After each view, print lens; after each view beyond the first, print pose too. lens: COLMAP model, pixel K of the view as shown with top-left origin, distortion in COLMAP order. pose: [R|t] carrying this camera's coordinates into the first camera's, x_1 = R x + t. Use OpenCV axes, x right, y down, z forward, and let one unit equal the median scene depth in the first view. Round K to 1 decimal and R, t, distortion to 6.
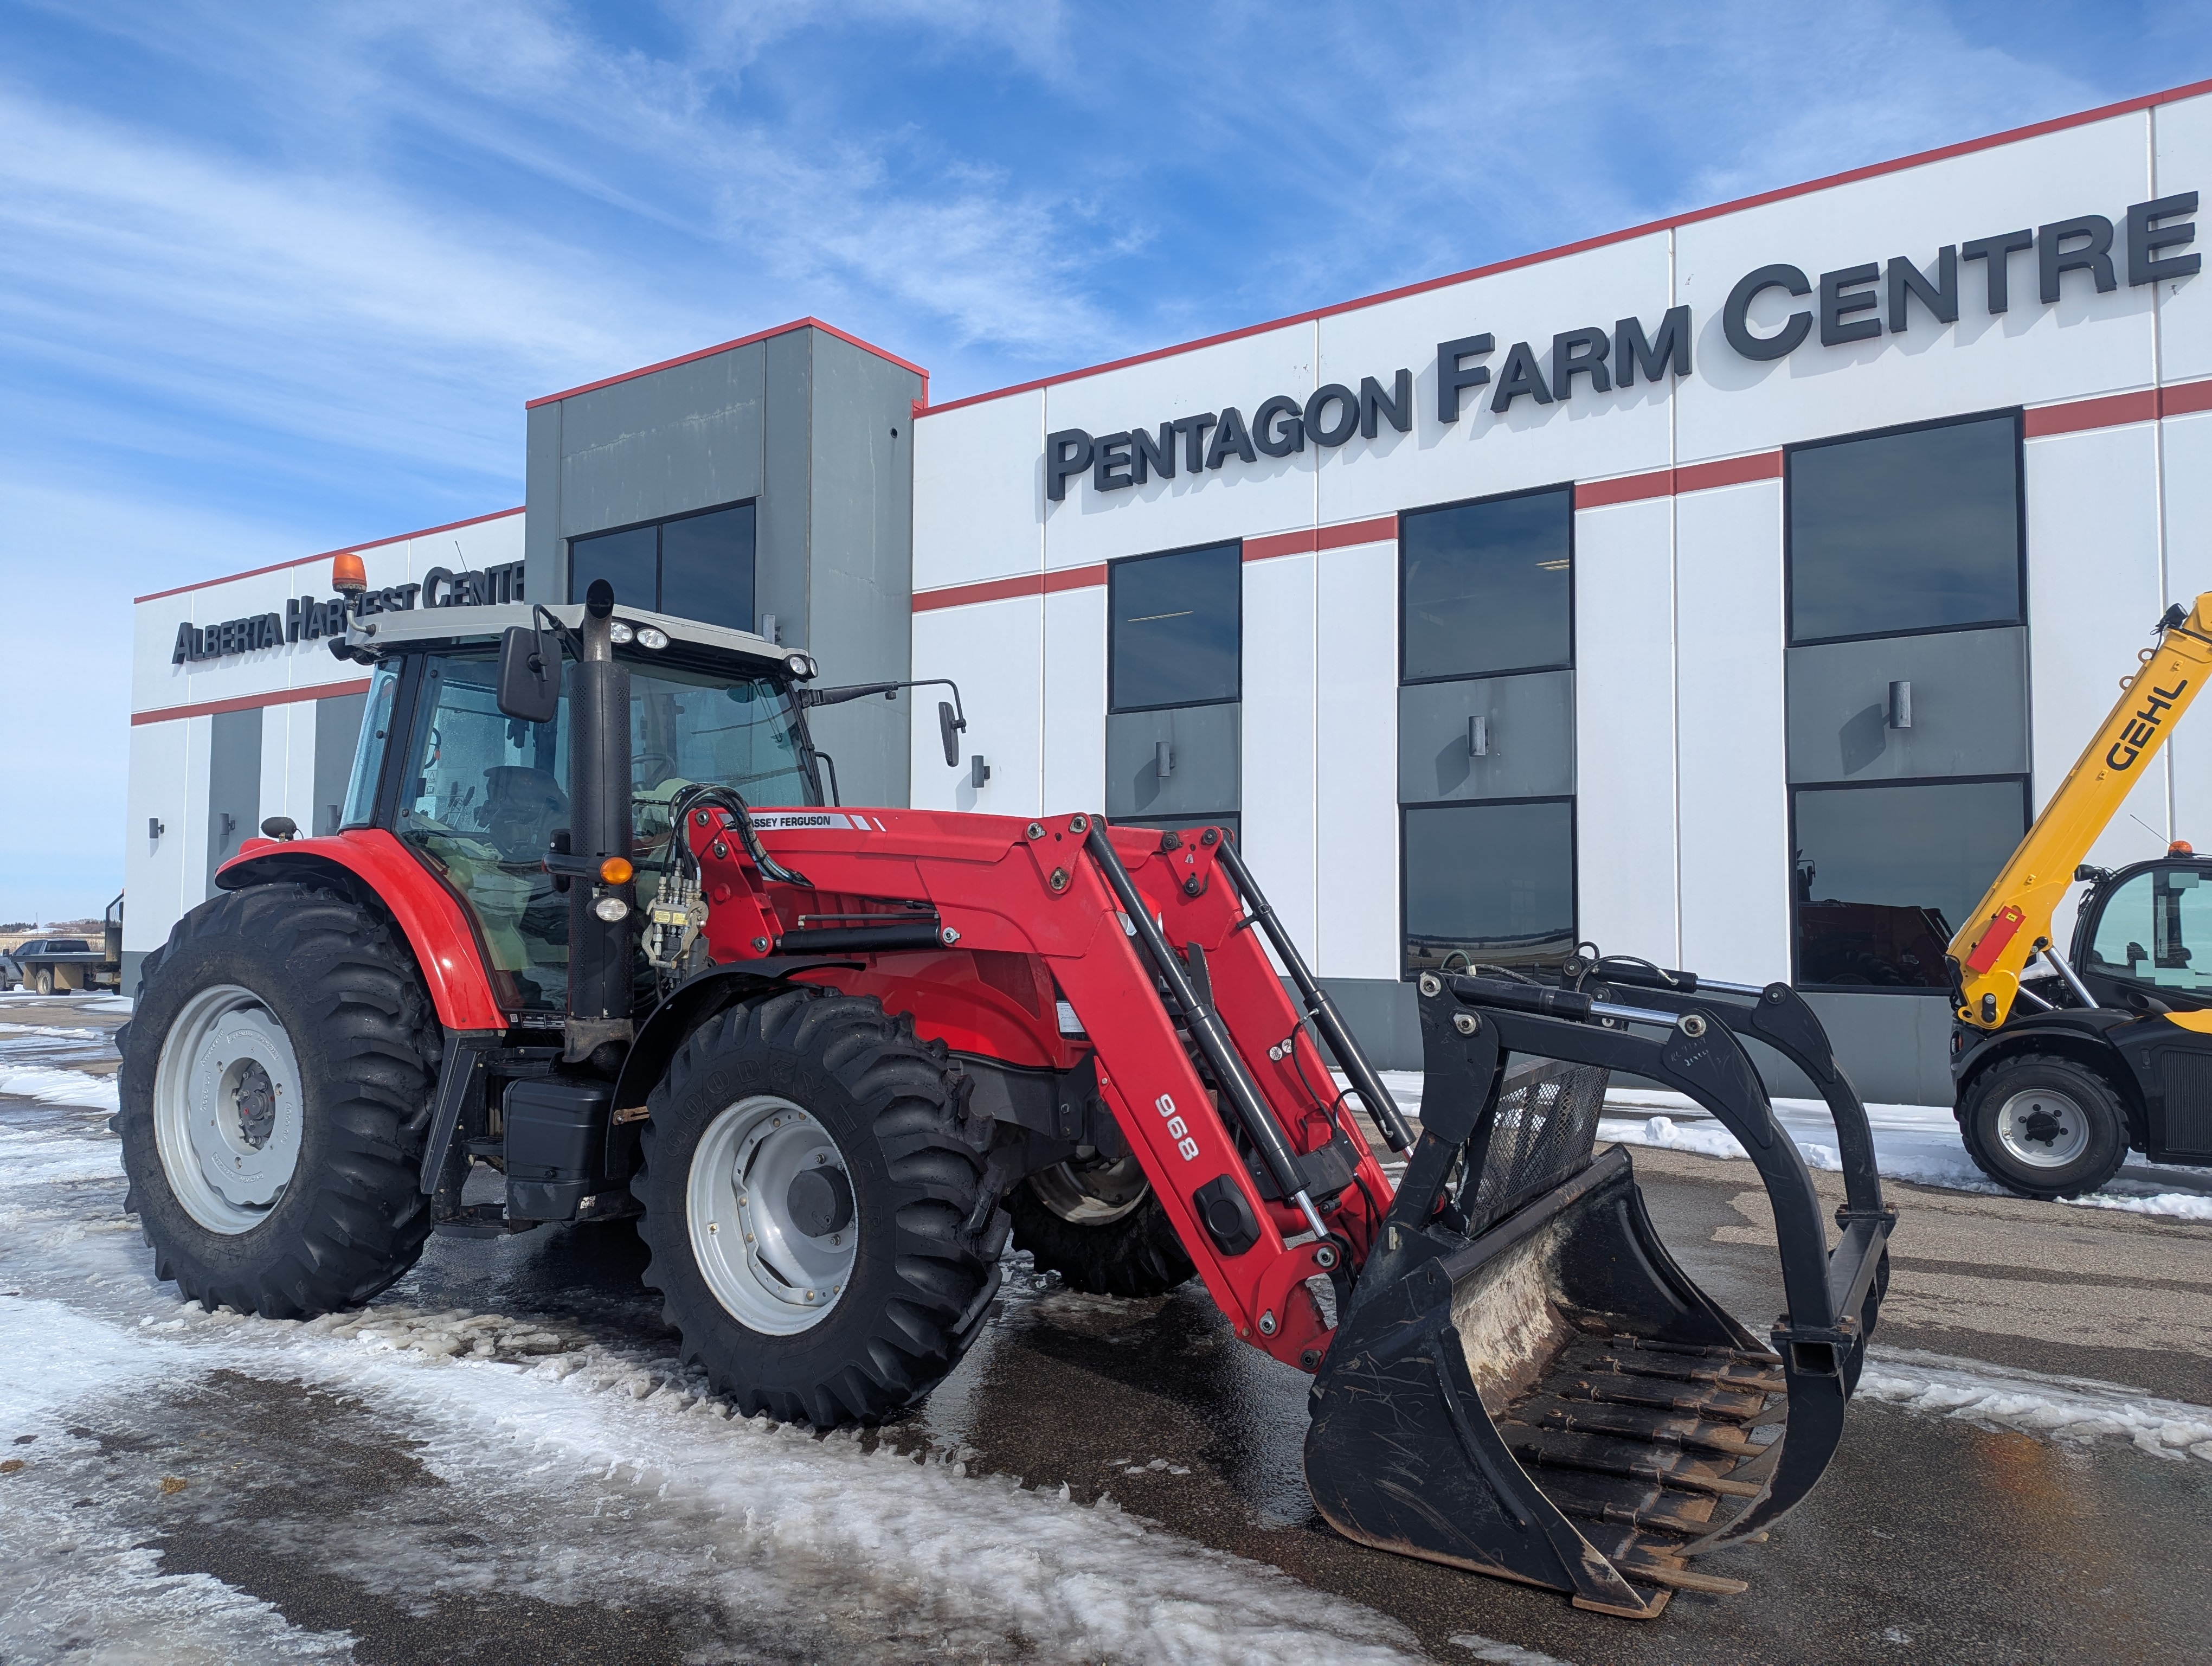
lens RADIAL K [[1537.6, 0, 1106.0], [0, 1537.6, 833.0], [0, 0, 1]] dist [0.066579, -0.051989]
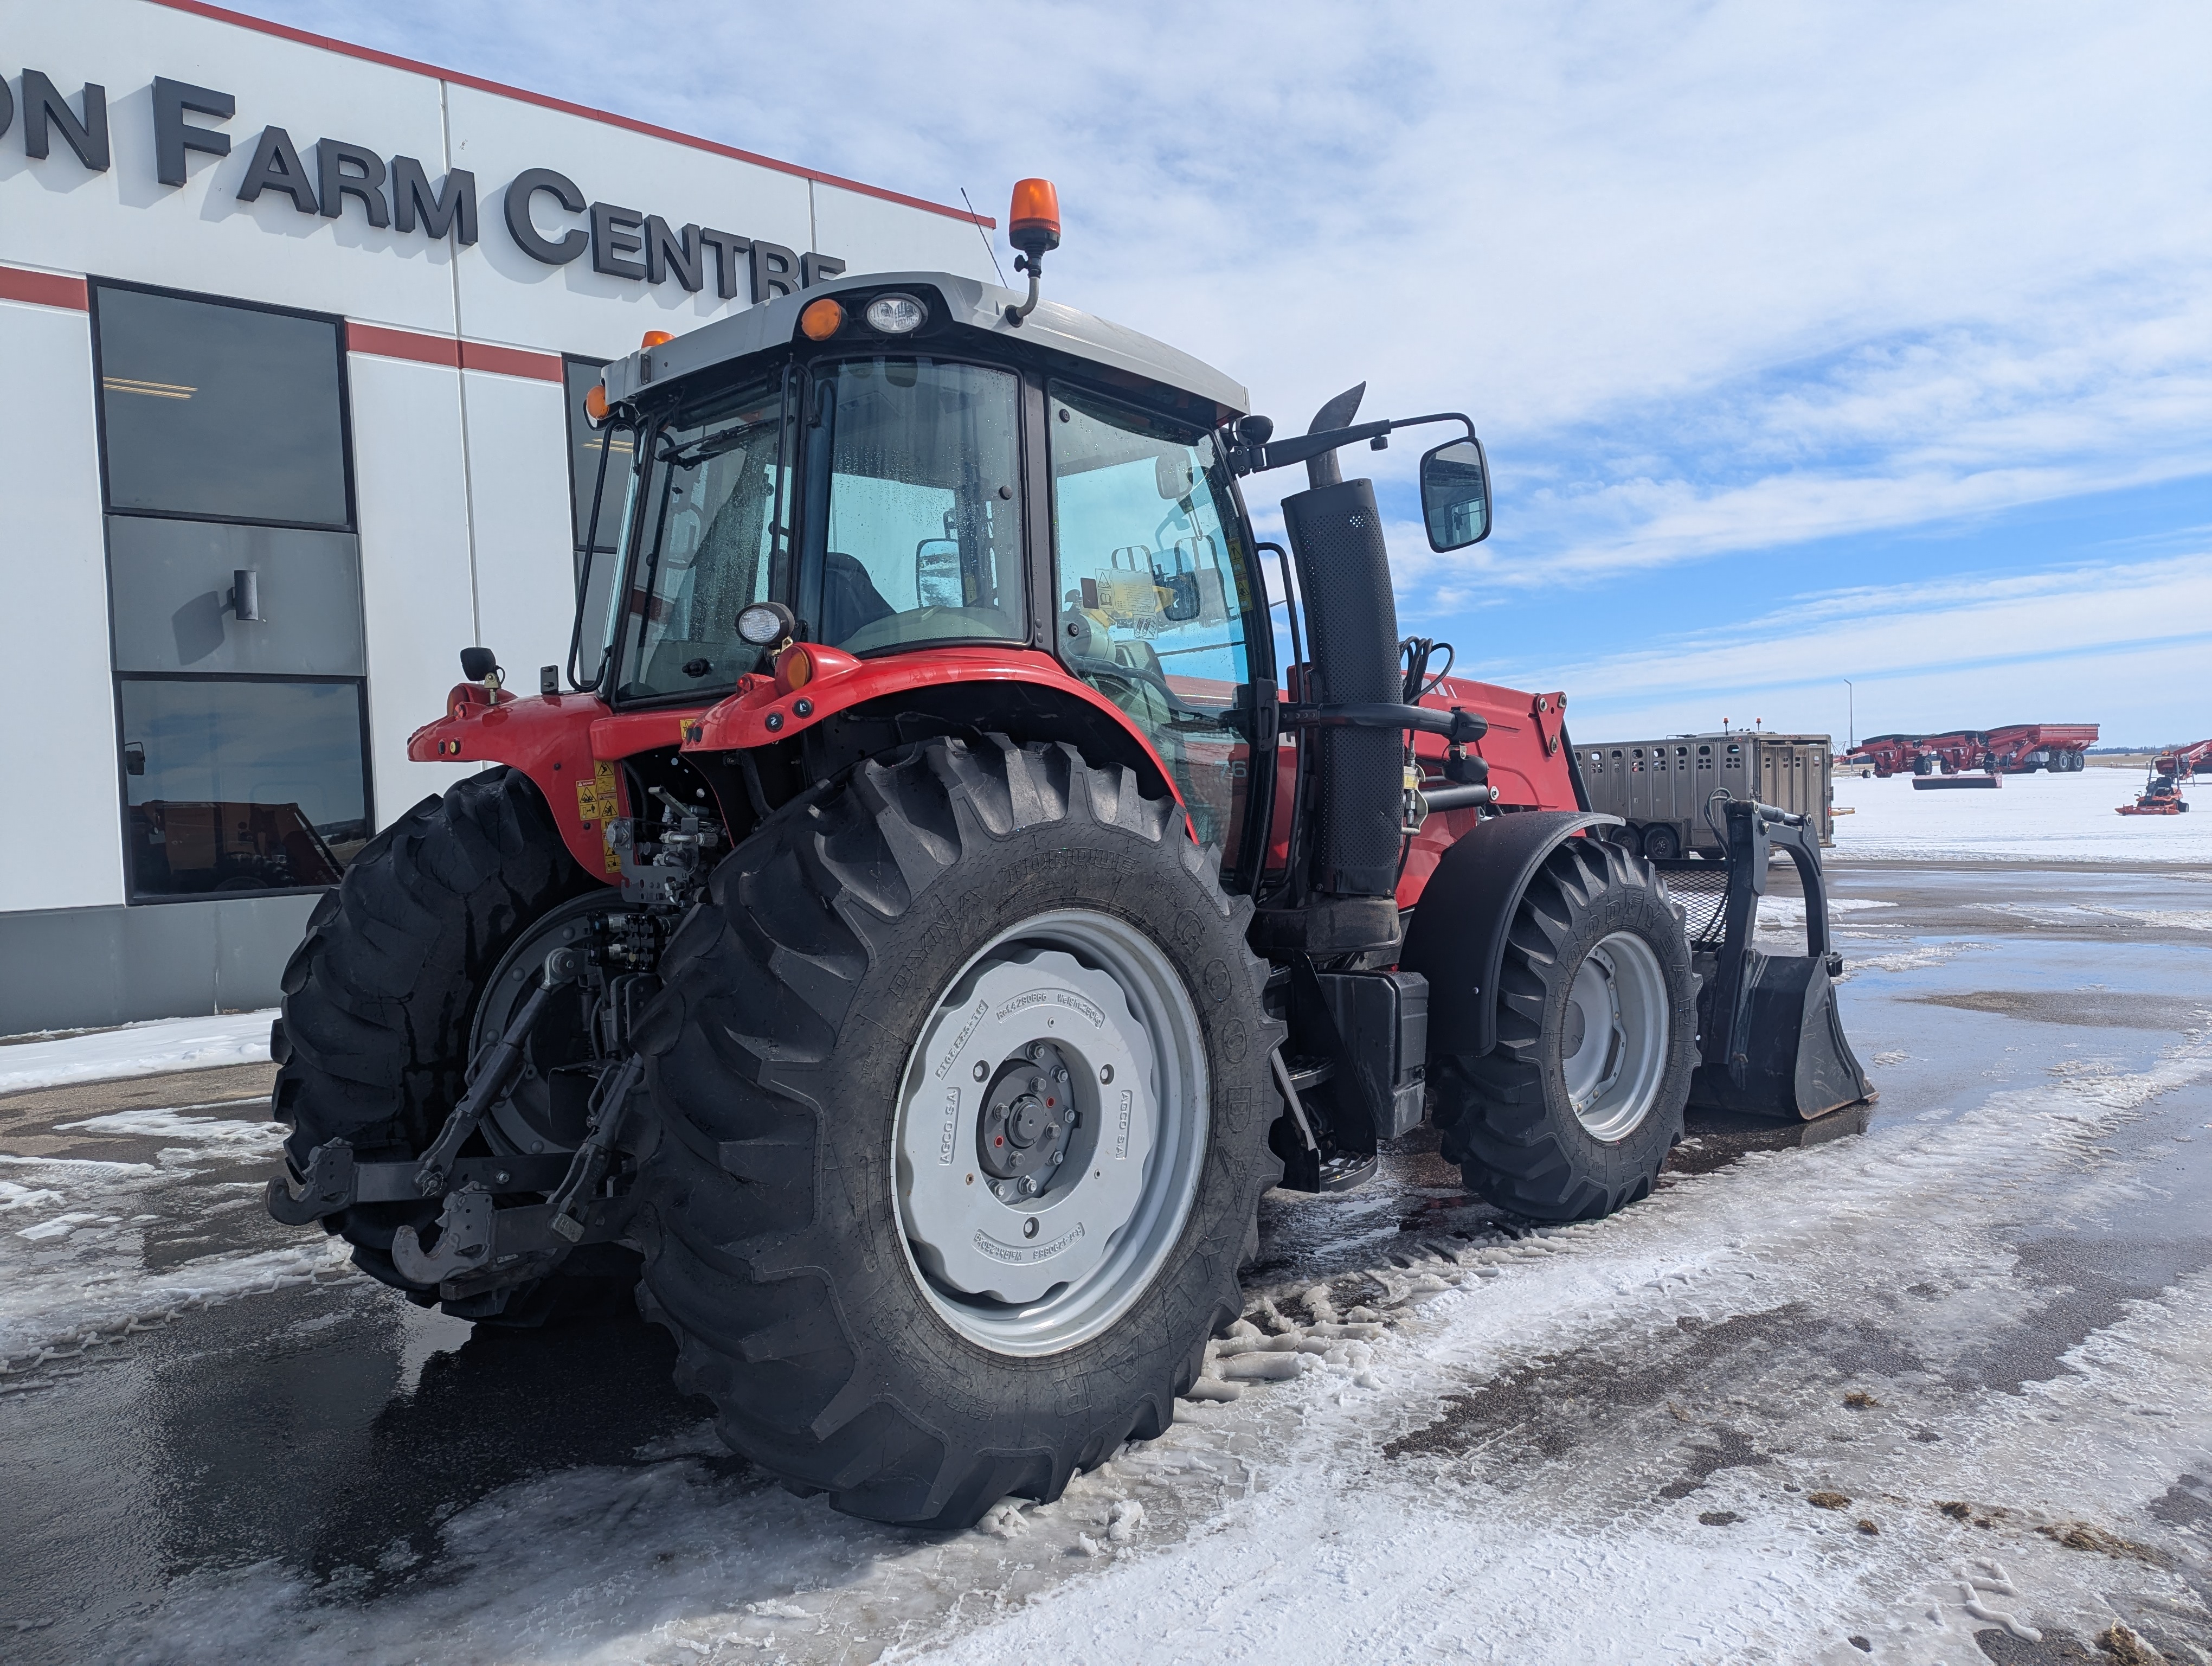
lens RADIAL K [[1537.6, 0, 1106.0], [0, 1537.6, 833.0], [0, 0, 1]] dist [0.066579, -0.051989]
pose [[0.245320, -0.036682, 0.968748, -1.220792], [-0.018435, 0.998927, 0.042493, 0.050760], [-0.969267, -0.028284, 0.244380, 0.952260]]
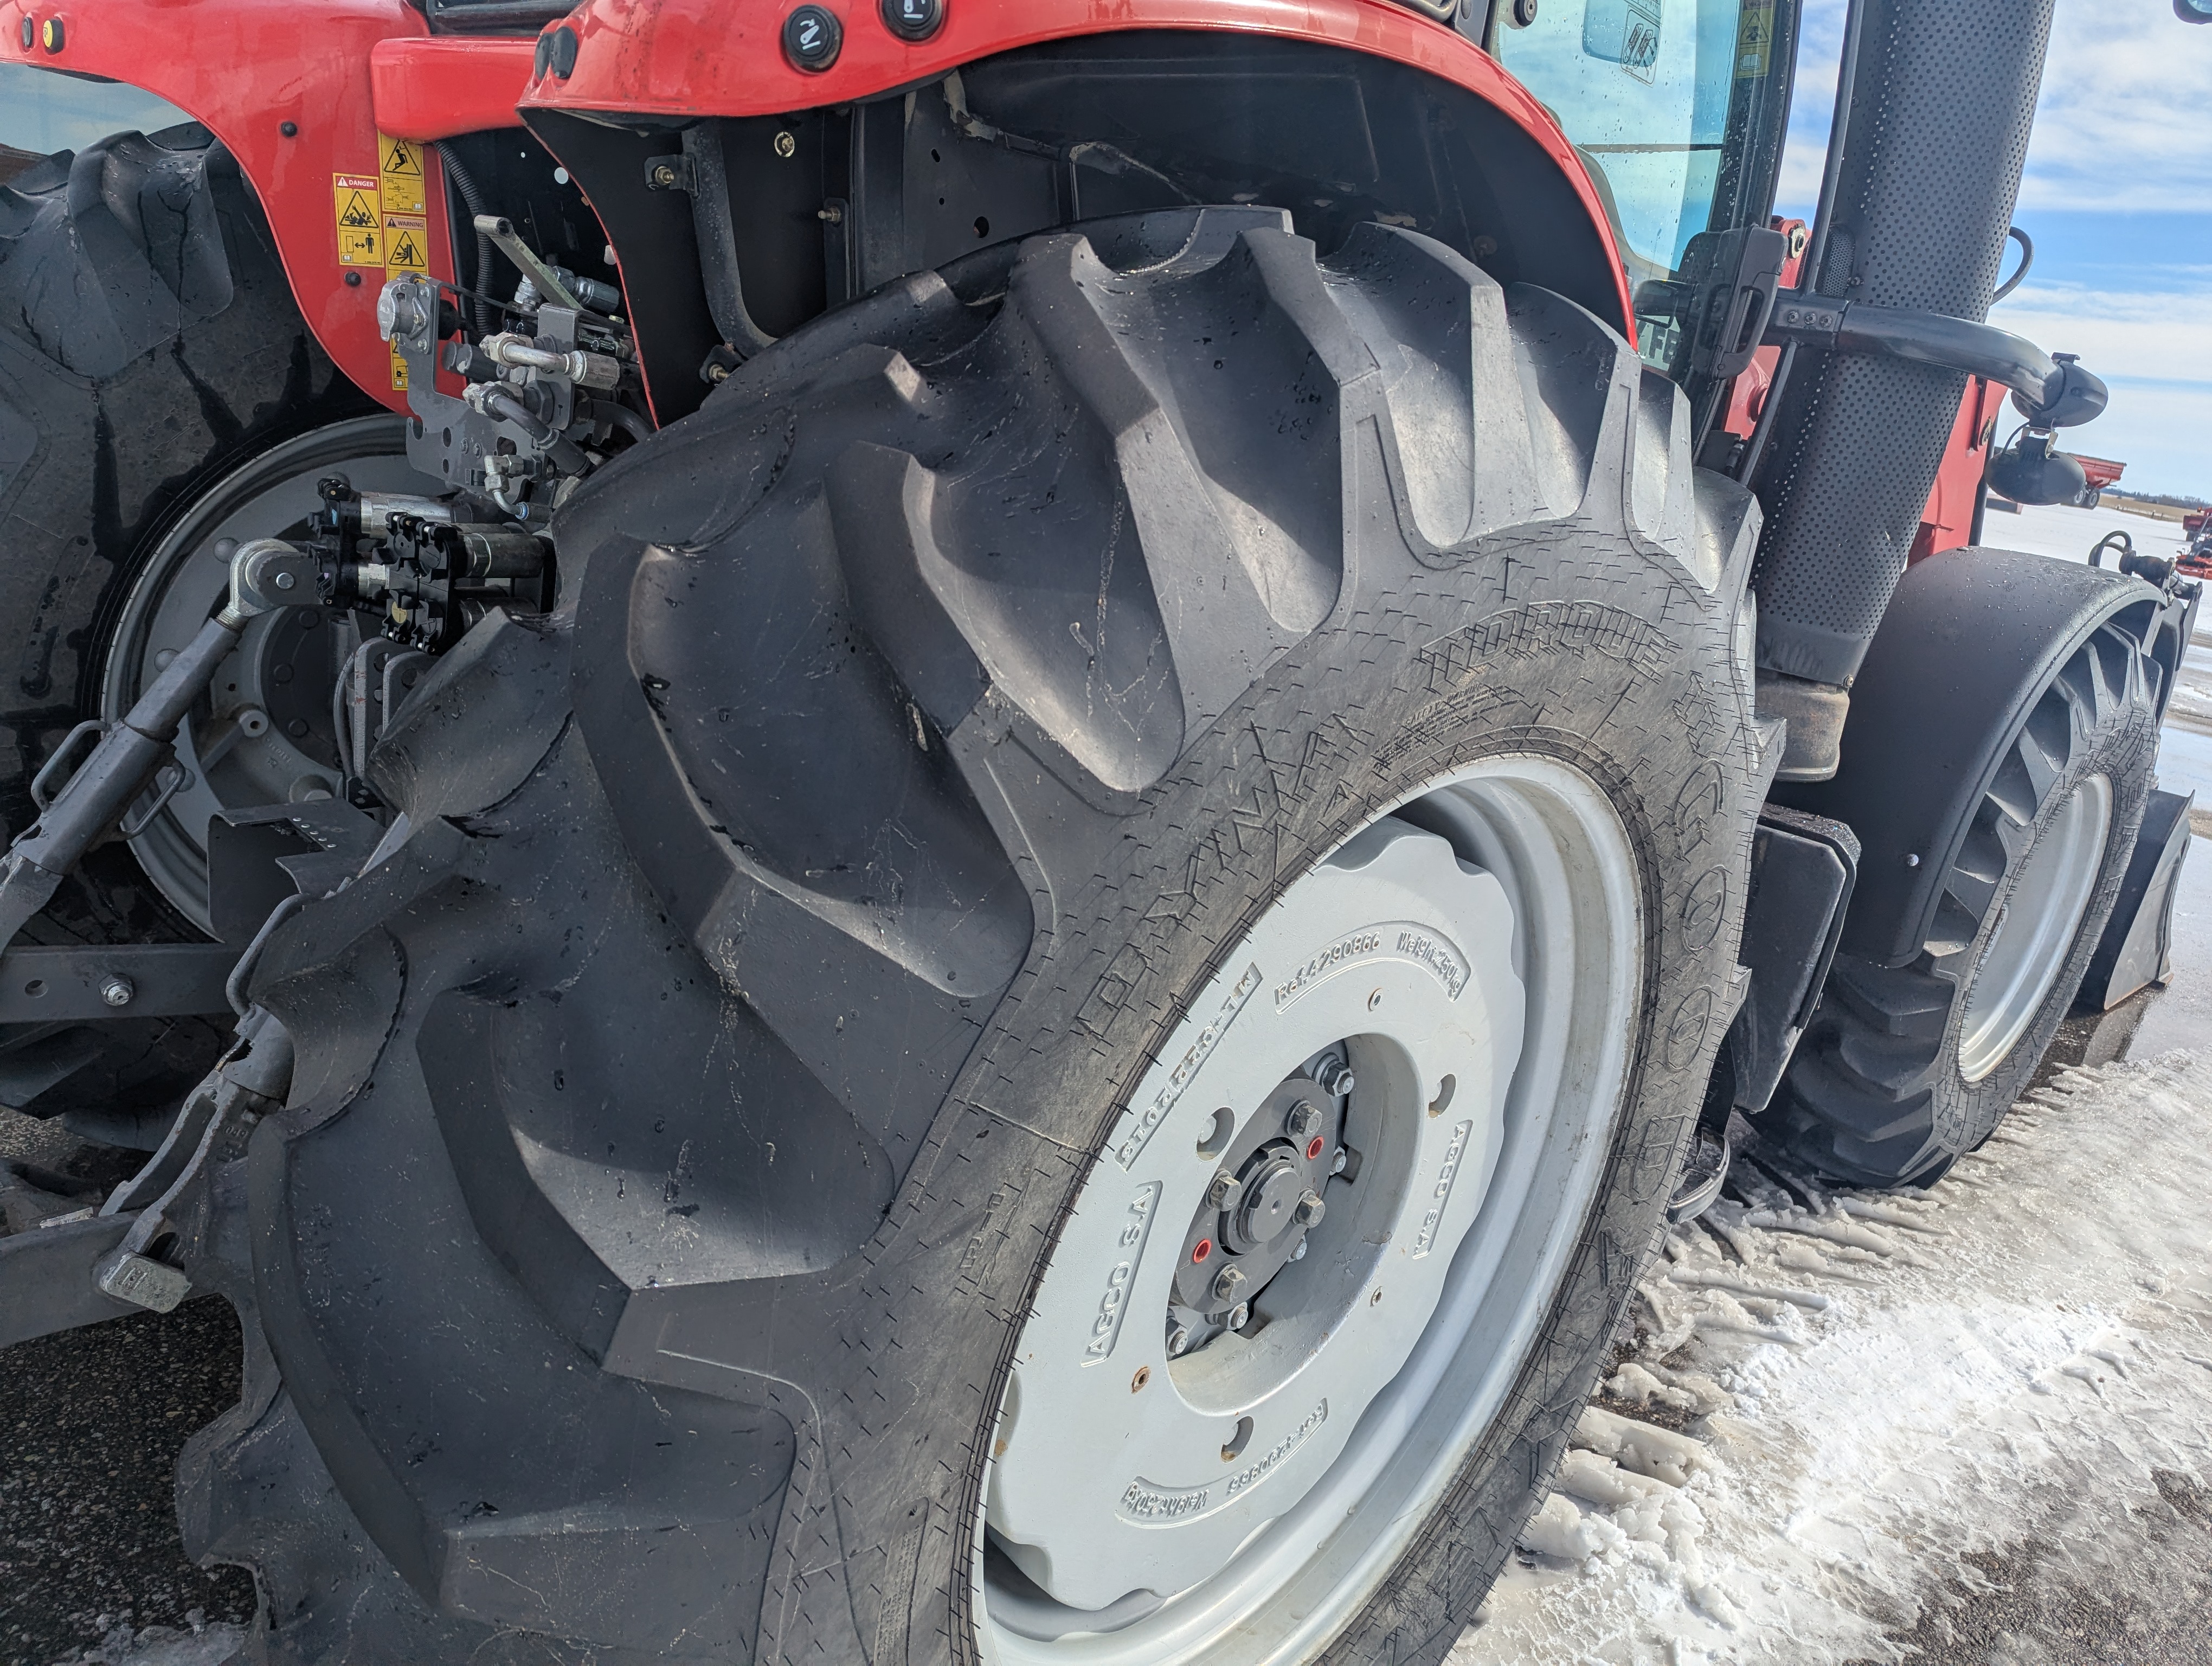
lens RADIAL K [[1553.0, 0, 1096.6], [0, 1553.0, 817.6], [0, 0, 1]] dist [0.065774, -0.055800]
pose [[0.240685, -0.247822, 0.938432, -0.864560], [-0.196799, 0.934311, 0.297208, 0.058708], [-0.950442, -0.256216, 0.176104, 1.133407]]
